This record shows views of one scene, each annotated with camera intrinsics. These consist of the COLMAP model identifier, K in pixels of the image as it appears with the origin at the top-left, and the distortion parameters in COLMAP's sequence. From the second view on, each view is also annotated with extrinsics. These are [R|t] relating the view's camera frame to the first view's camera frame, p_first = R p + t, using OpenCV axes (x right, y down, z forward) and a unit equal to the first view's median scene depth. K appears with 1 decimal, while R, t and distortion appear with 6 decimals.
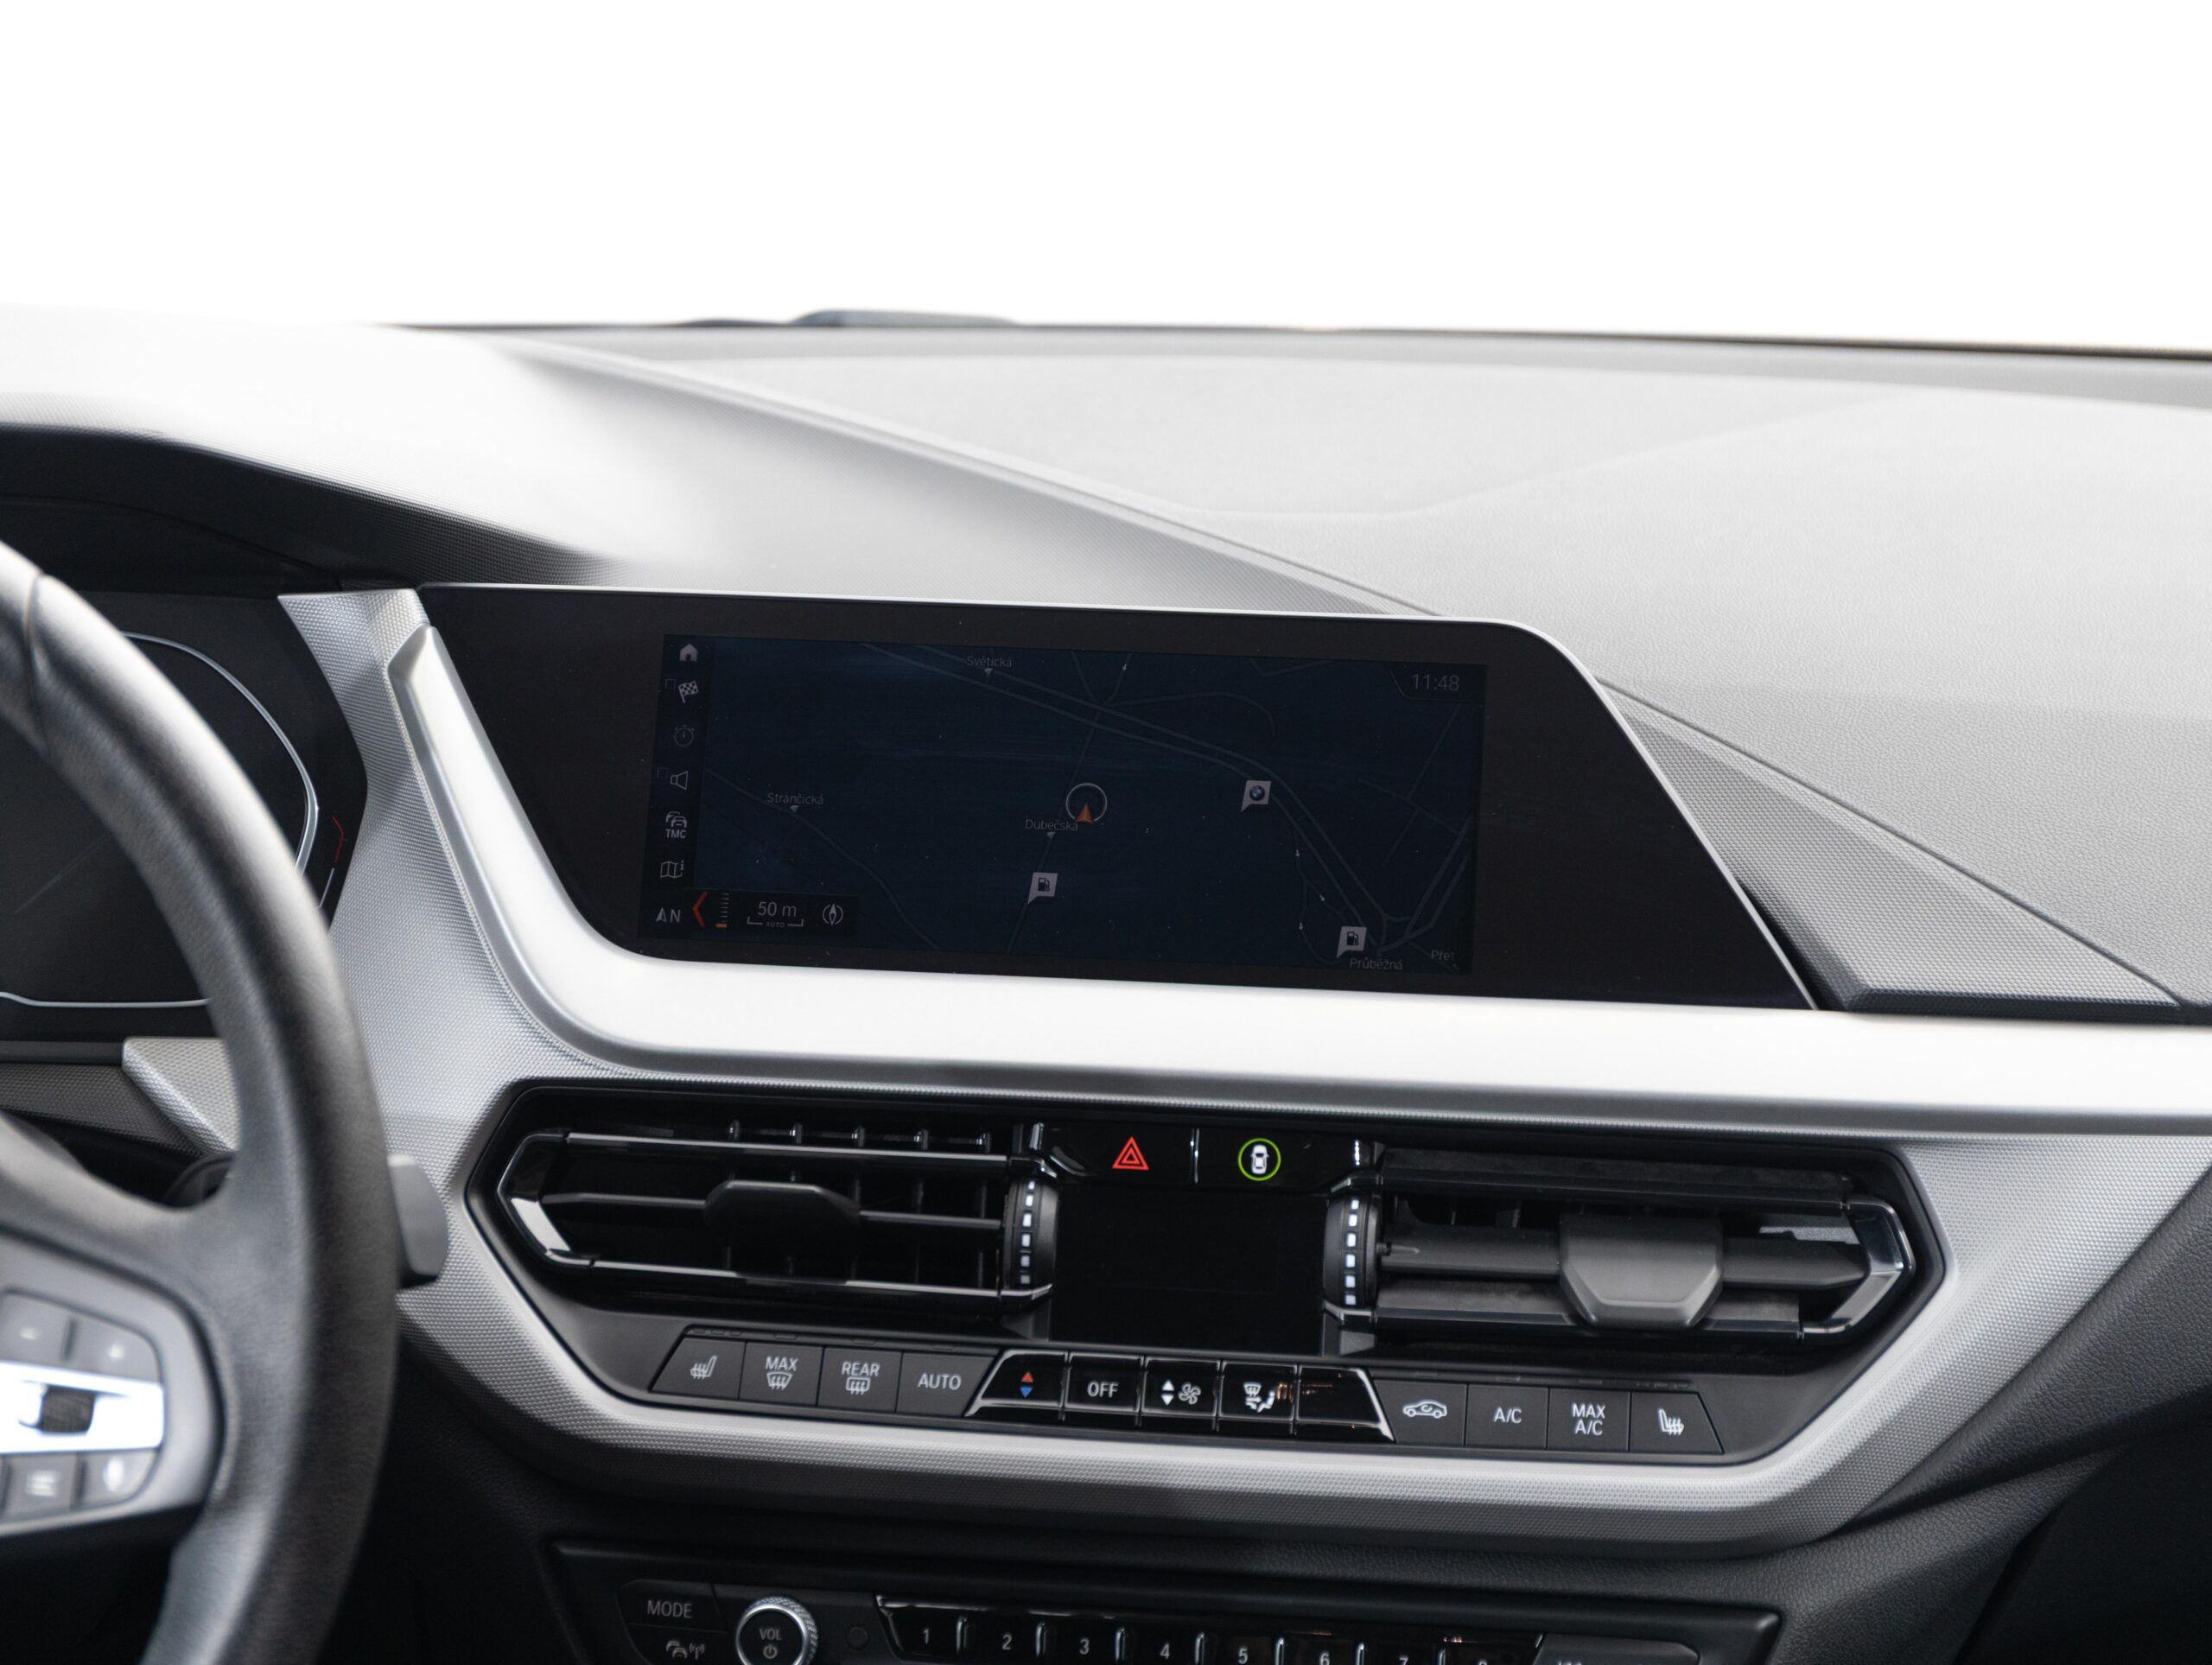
lens RADIAL K [[4294.4, 0, 1143.1], [0, 4294.4, 955.2], [0, 0, 1]] dist [-0.057620, 0.000000]
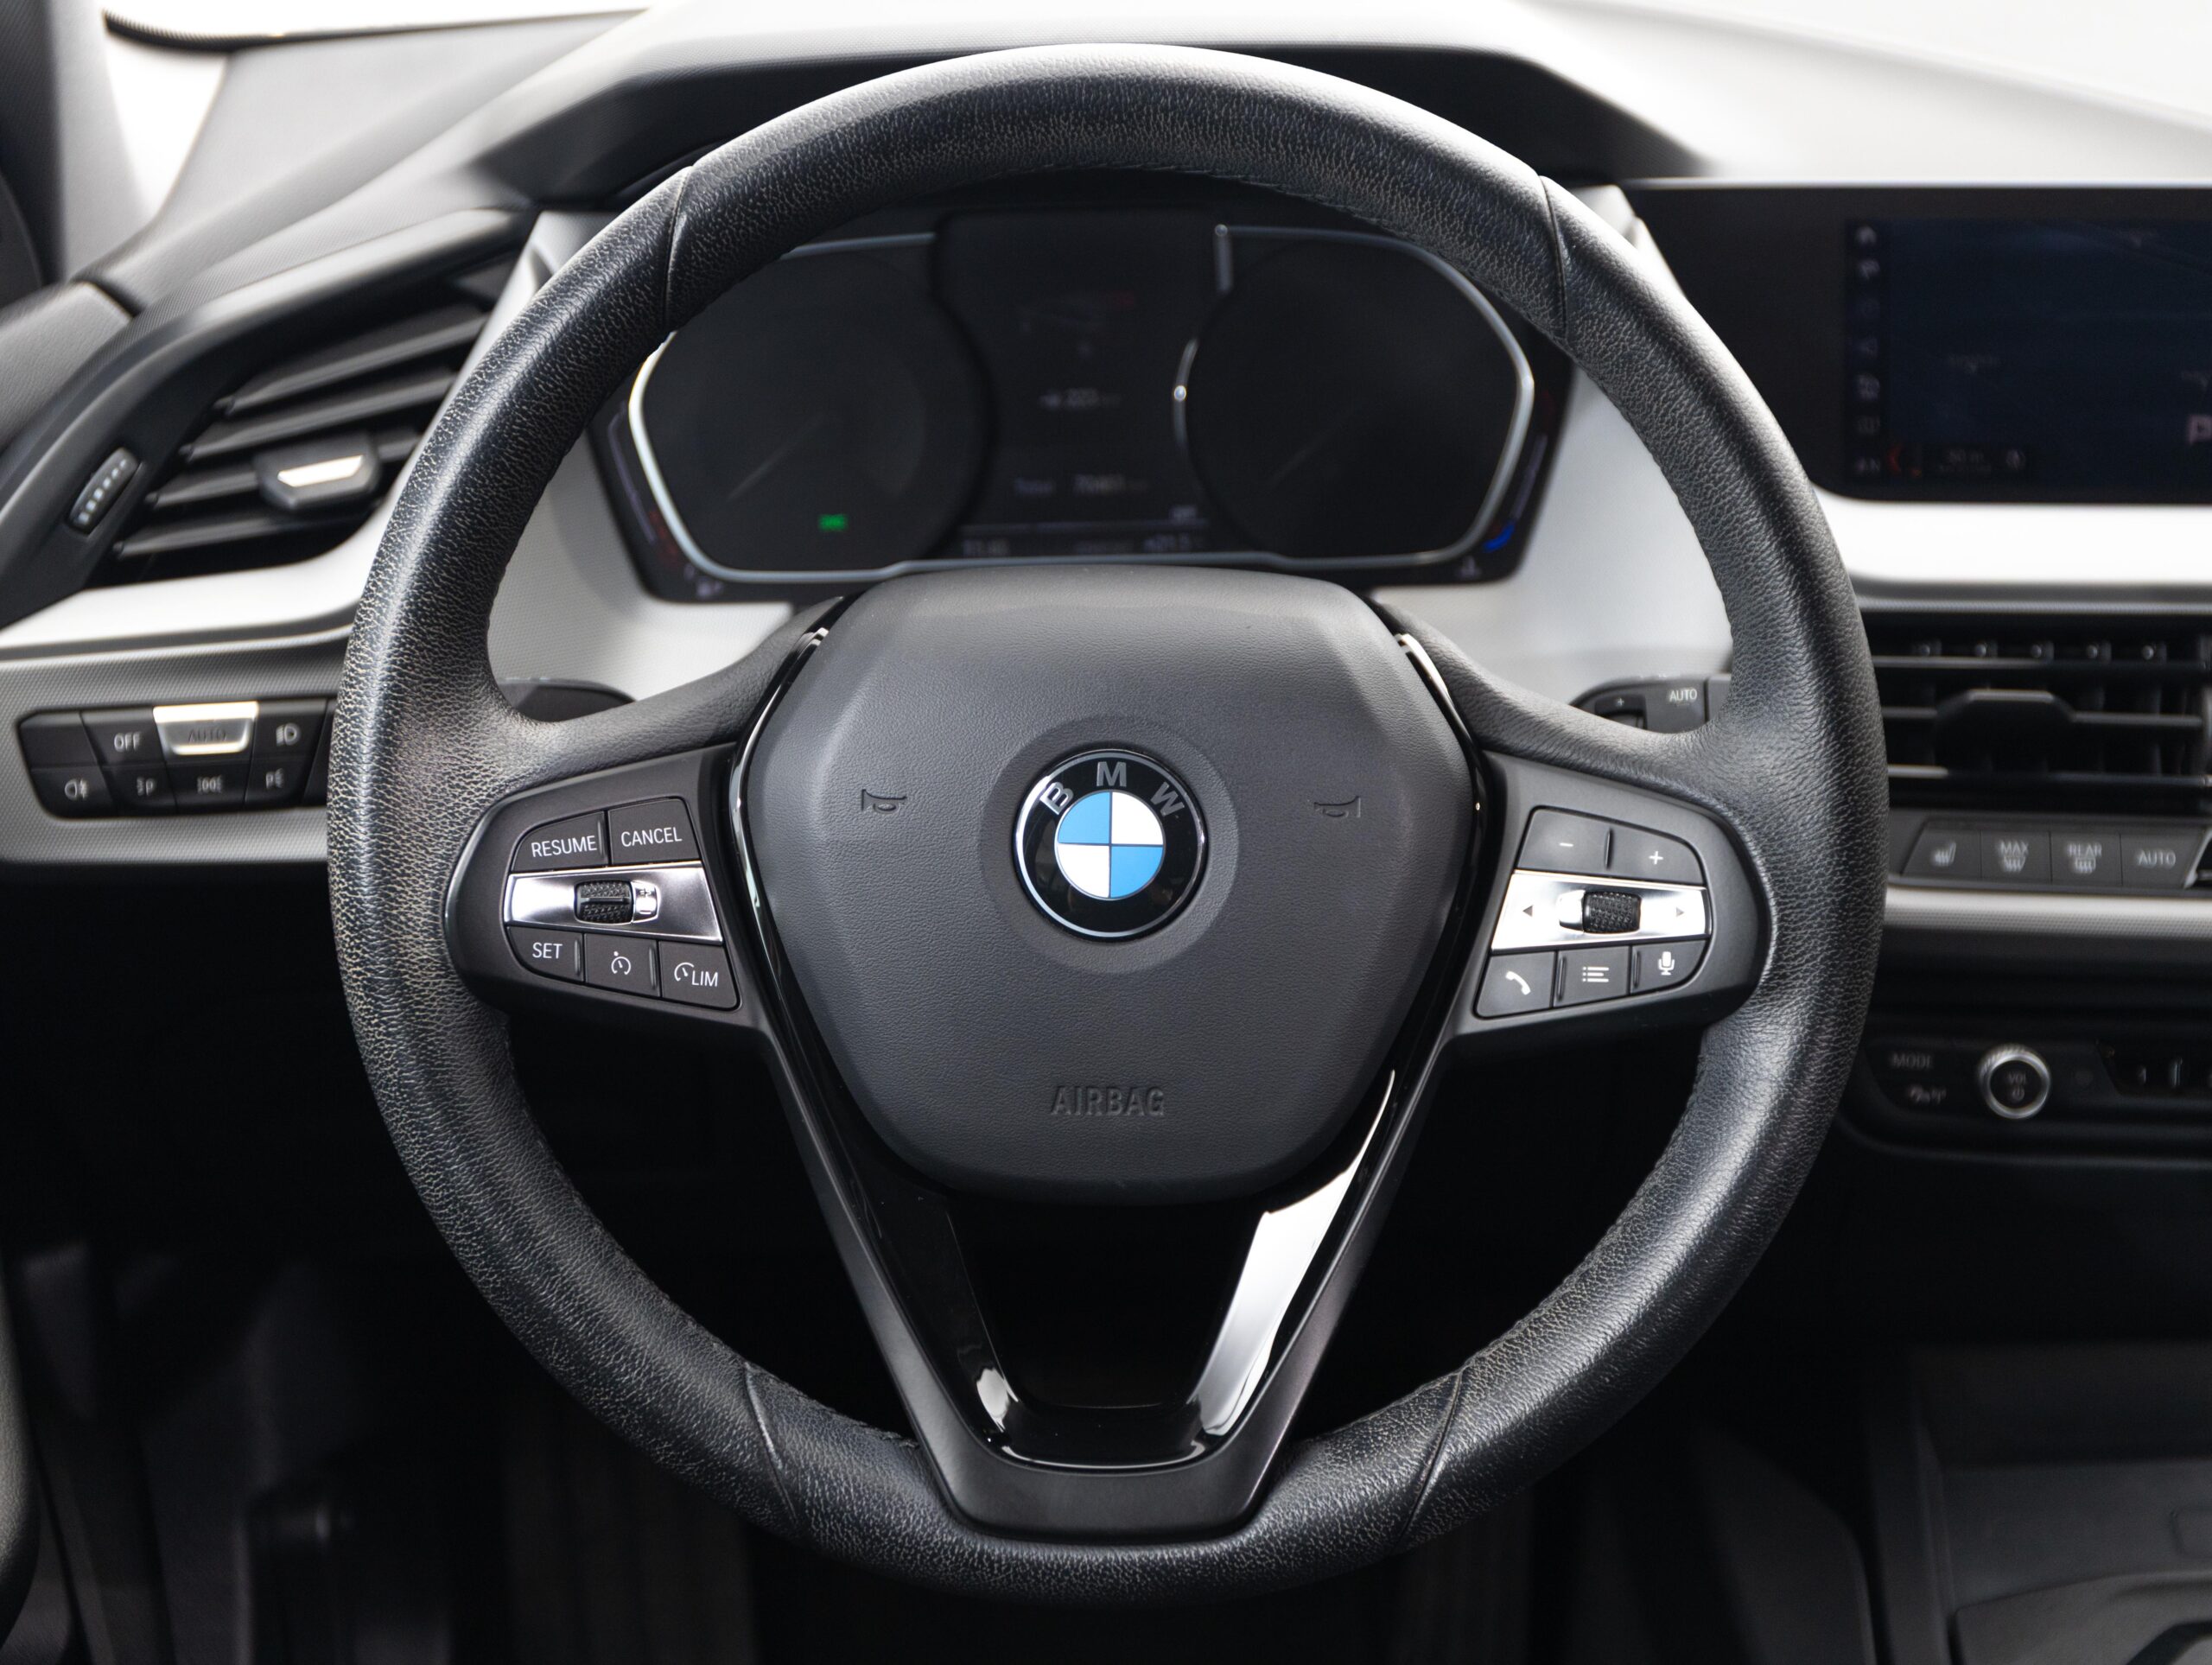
lens RADIAL K [[3528.7, 0, 1094.0], [0, 3528.7, 833.0], [0, 0, 1]] dist [-0.007051, 0.000000]
pose [[0.998850, -0.038749, 0.028238, -0.358688], [0.036167, 0.995569, 0.086805, -0.000830], [-0.031477, -0.085684, 0.995825, 0.055814]]
